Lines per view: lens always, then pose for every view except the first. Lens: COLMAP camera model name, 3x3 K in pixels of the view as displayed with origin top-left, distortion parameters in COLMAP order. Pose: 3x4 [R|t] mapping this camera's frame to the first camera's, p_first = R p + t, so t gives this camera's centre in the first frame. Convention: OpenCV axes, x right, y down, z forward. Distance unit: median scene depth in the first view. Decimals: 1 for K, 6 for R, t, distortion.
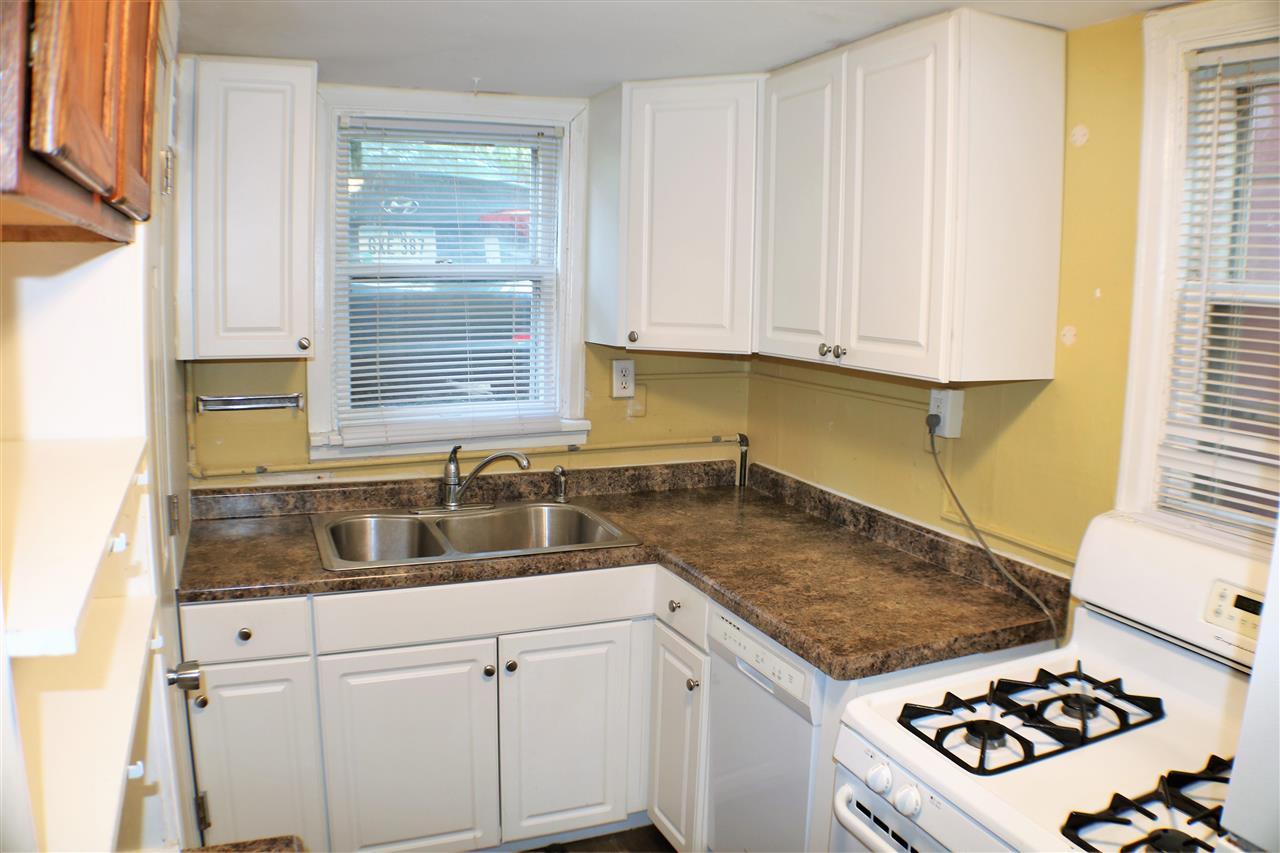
lens RADIAL K [[943.8, 0, 640.0], [0, 943.8, 426.5], [0, 0, 1]] dist [-0.209234, 0.068090]
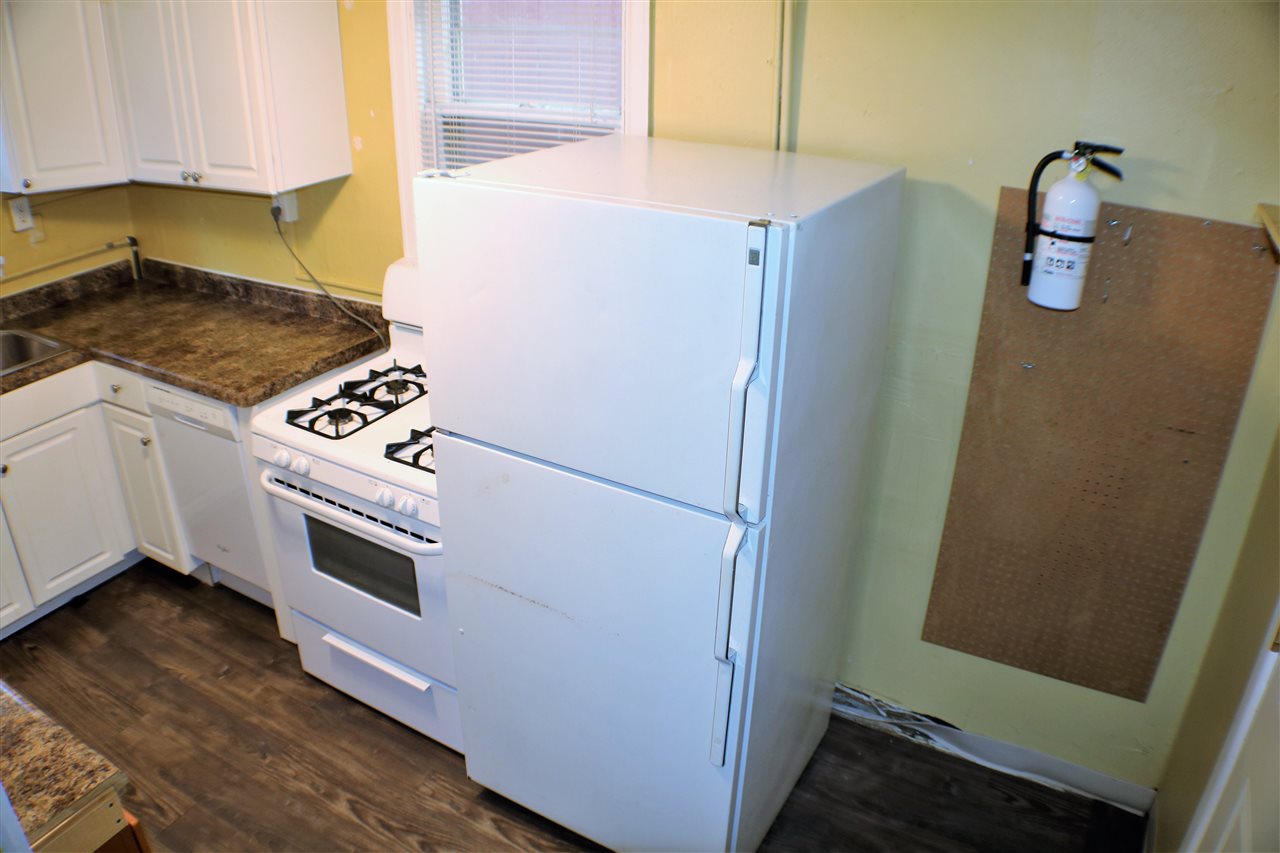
lens RADIAL K [[943.8, 0, 640.0], [0, 943.8, 426.5], [0, 0, 1]] dist [-0.209234, 0.068090]
pose [[0.796258, -0.276973, 0.537829, -0.066014], [0.104874, 0.938773, 0.328186, -0.098845], [-0.595798, -0.204917, 0.776553, -0.464836]]
